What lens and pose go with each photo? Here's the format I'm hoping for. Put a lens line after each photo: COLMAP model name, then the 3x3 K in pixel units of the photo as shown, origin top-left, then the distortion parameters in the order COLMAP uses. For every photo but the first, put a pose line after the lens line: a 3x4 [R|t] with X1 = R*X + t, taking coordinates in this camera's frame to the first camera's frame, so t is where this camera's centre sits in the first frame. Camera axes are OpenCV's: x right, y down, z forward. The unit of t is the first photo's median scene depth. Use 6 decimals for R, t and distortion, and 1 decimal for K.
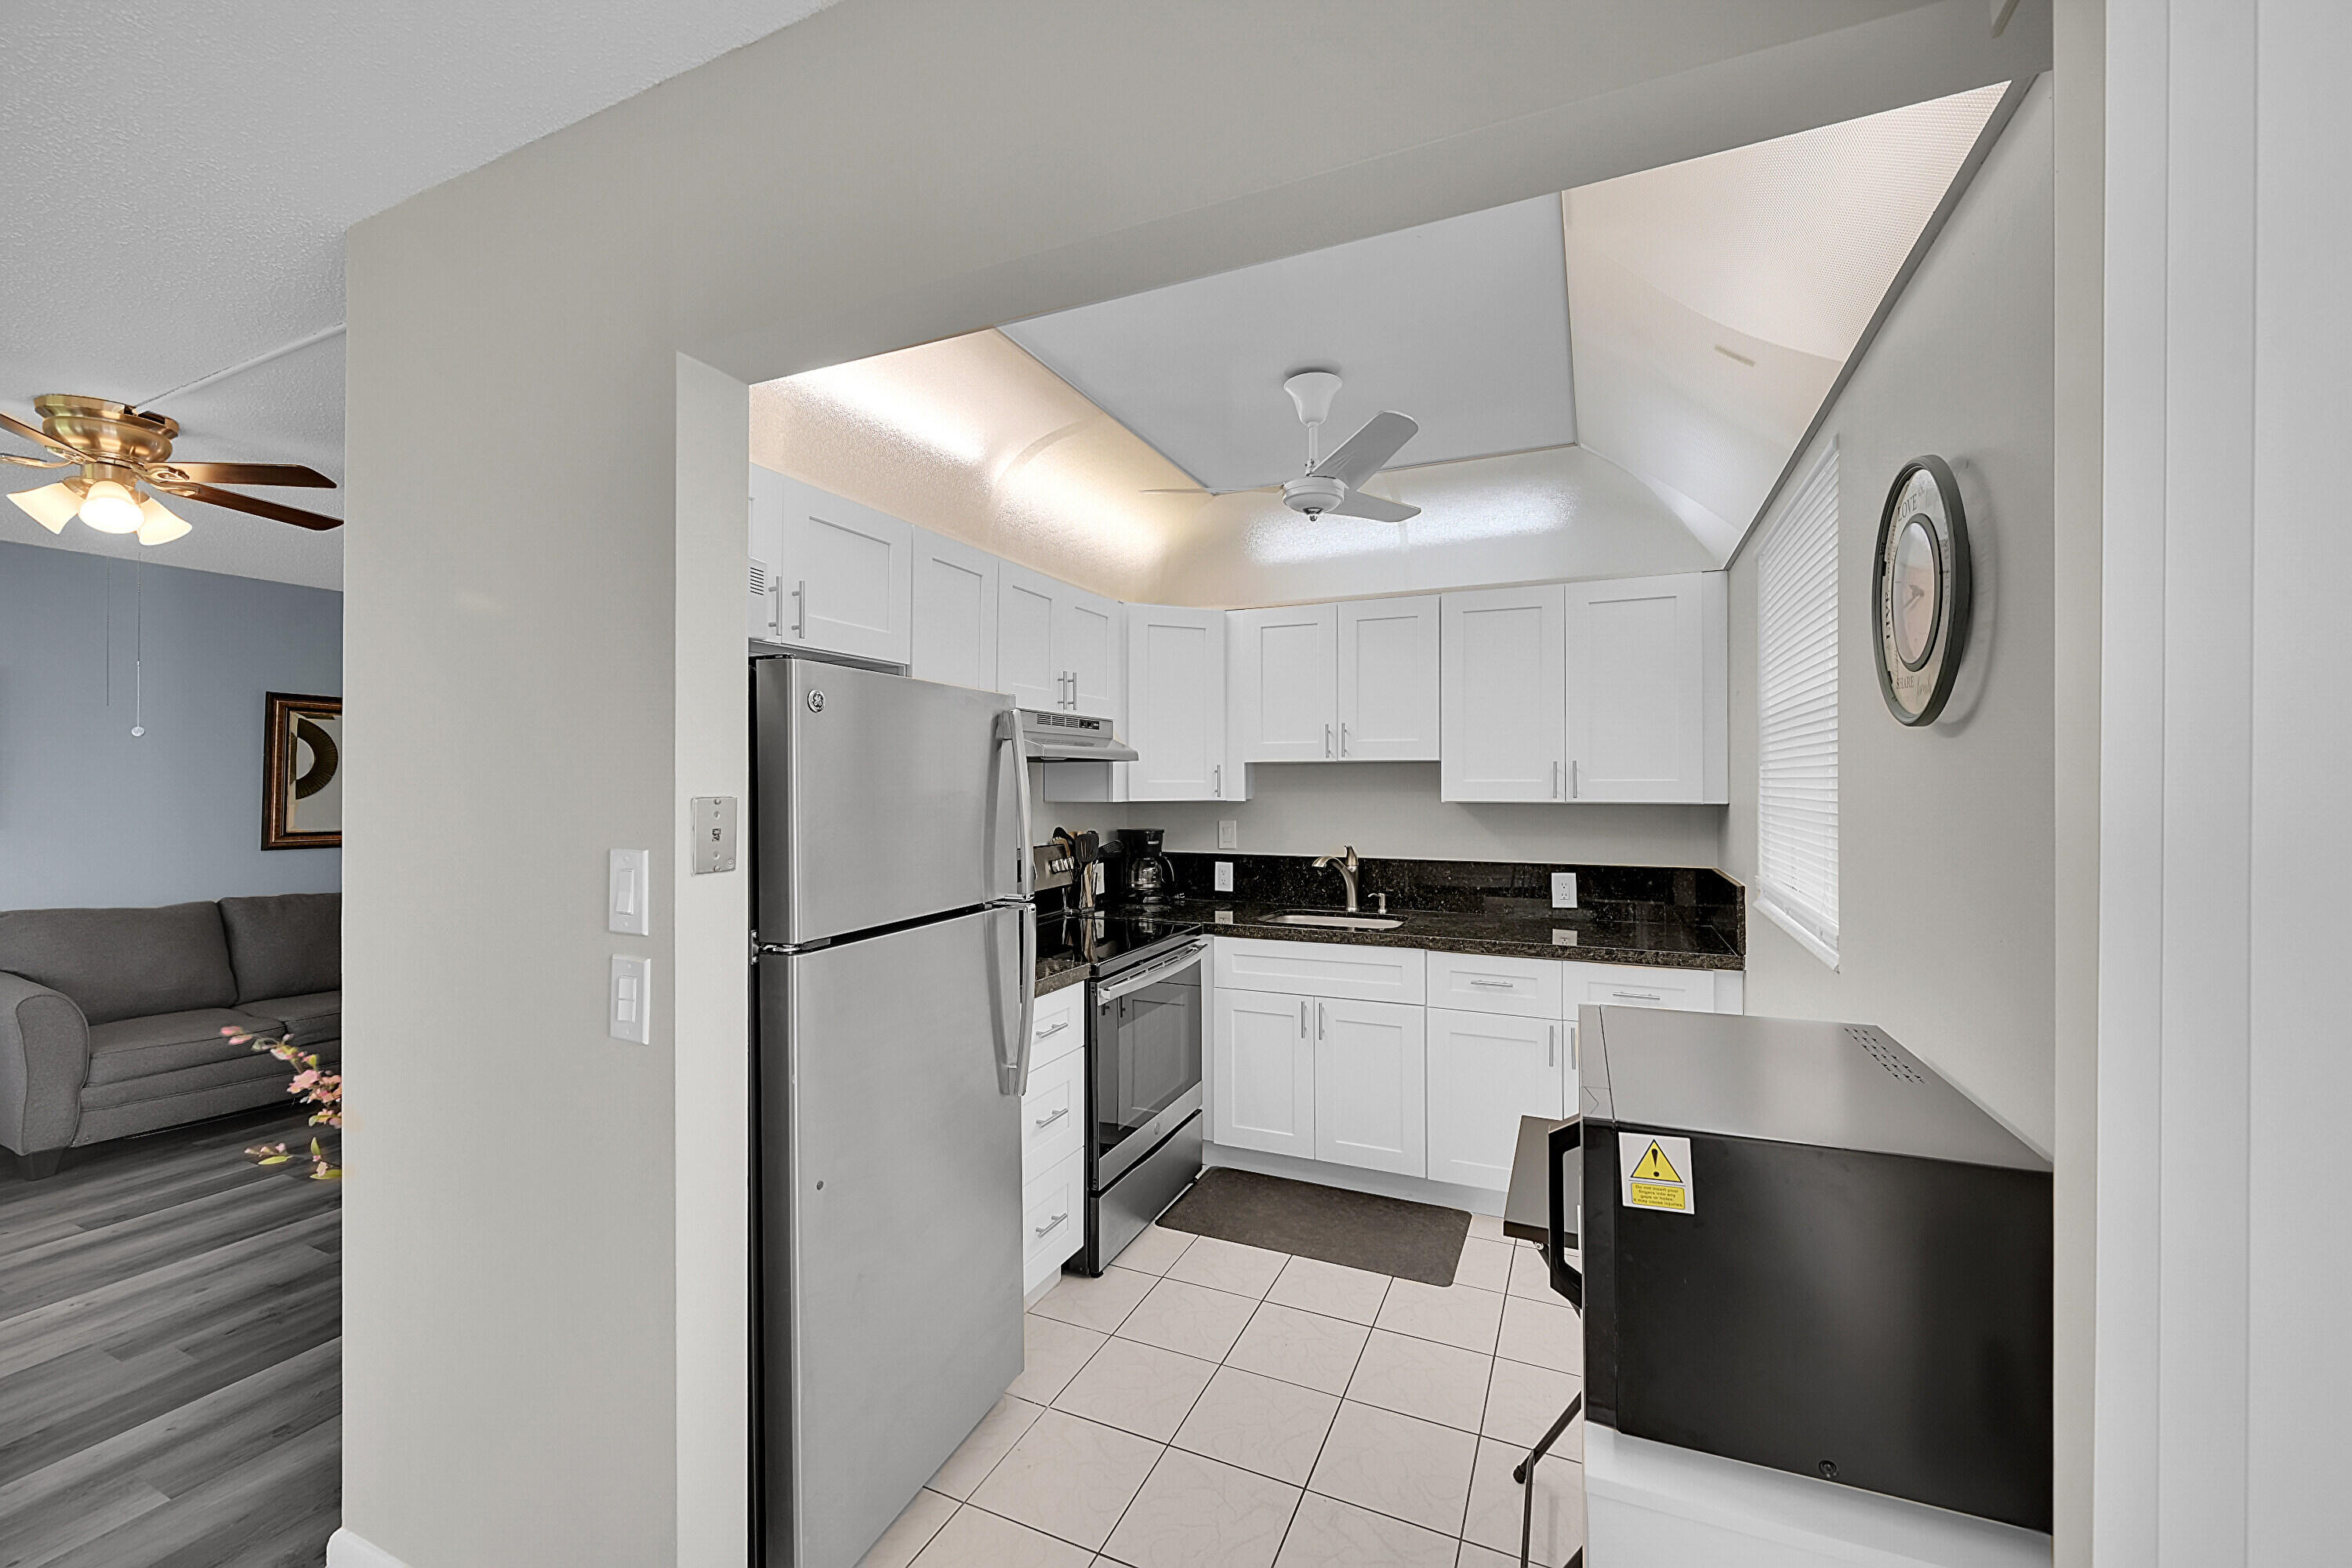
lens RADIAL K [[922.5, 0, 1183.6], [0, 922.5, 779.6], [0, 0, 1]] dist [-0.006800, 0.000672]
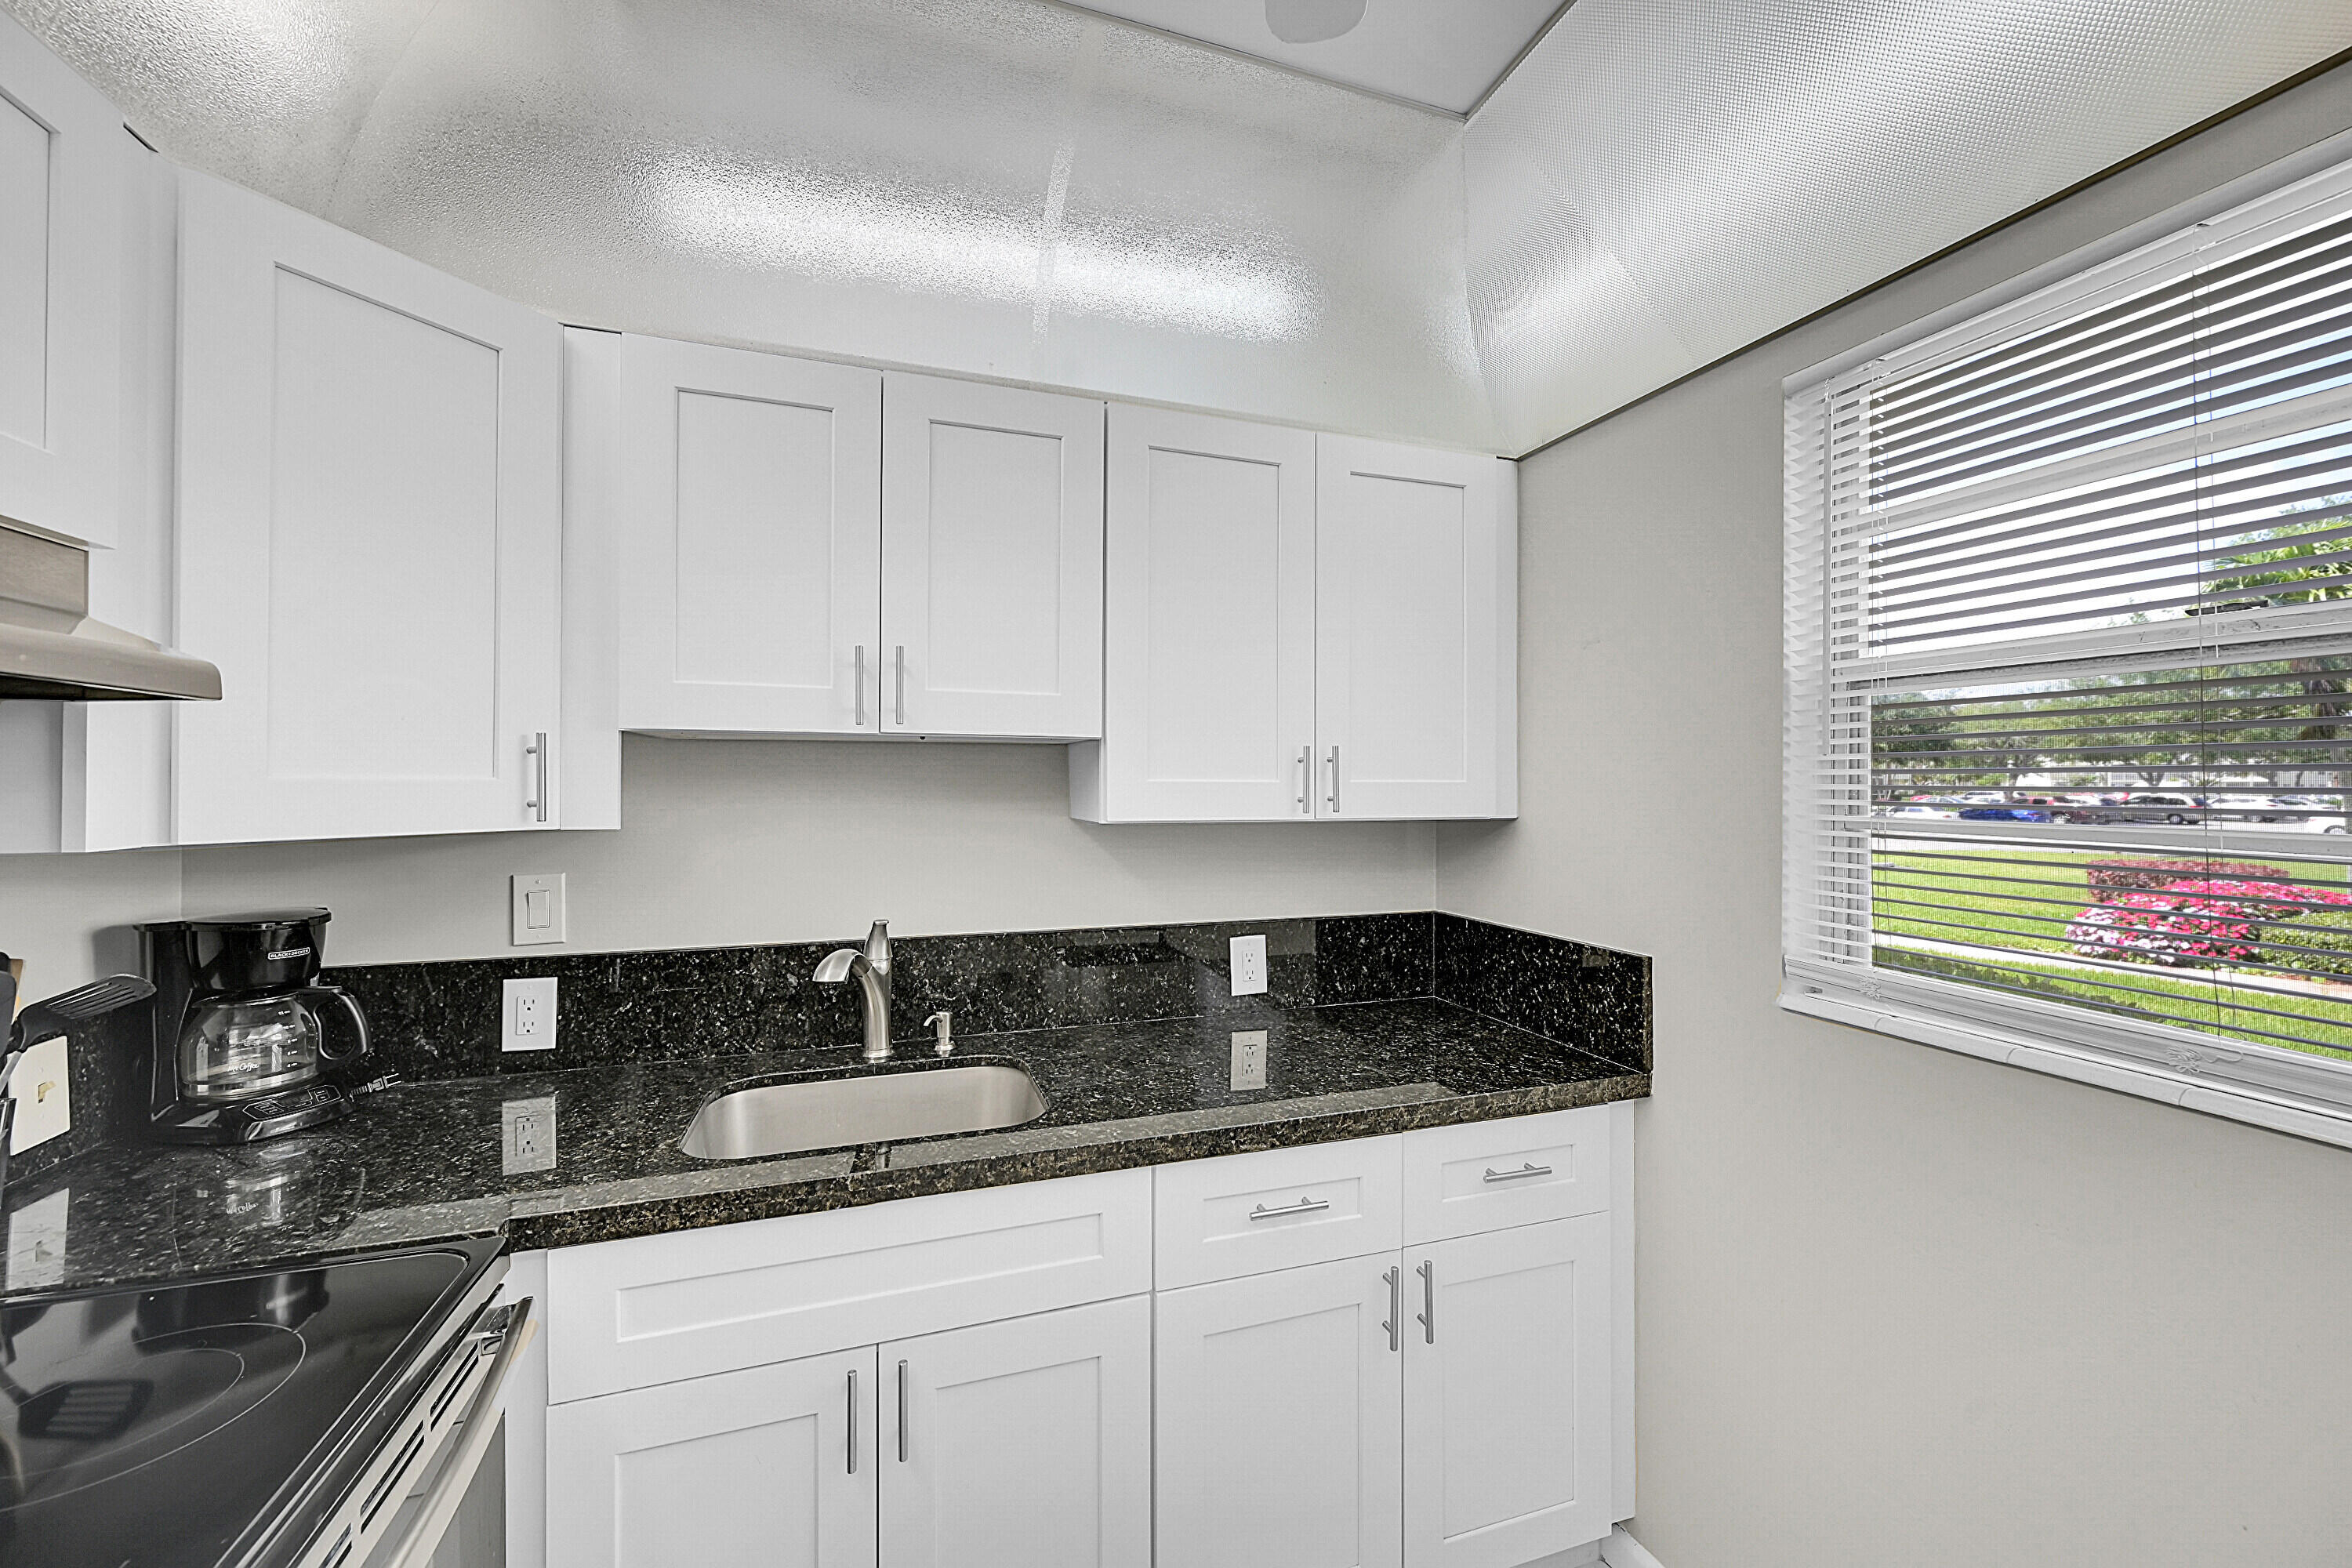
lens RADIAL K [[922.5, 0, 1183.6], [0, 922.5, 779.6], [0, 0, 1]] dist [-0.006800, 0.000672]
pose [[0.731909, 0.007311, 0.681363, -0.023546], [-0.008385, 0.999963, -0.001722, 0.001252], [-0.681351, -0.004453, 0.731943, 0.560027]]
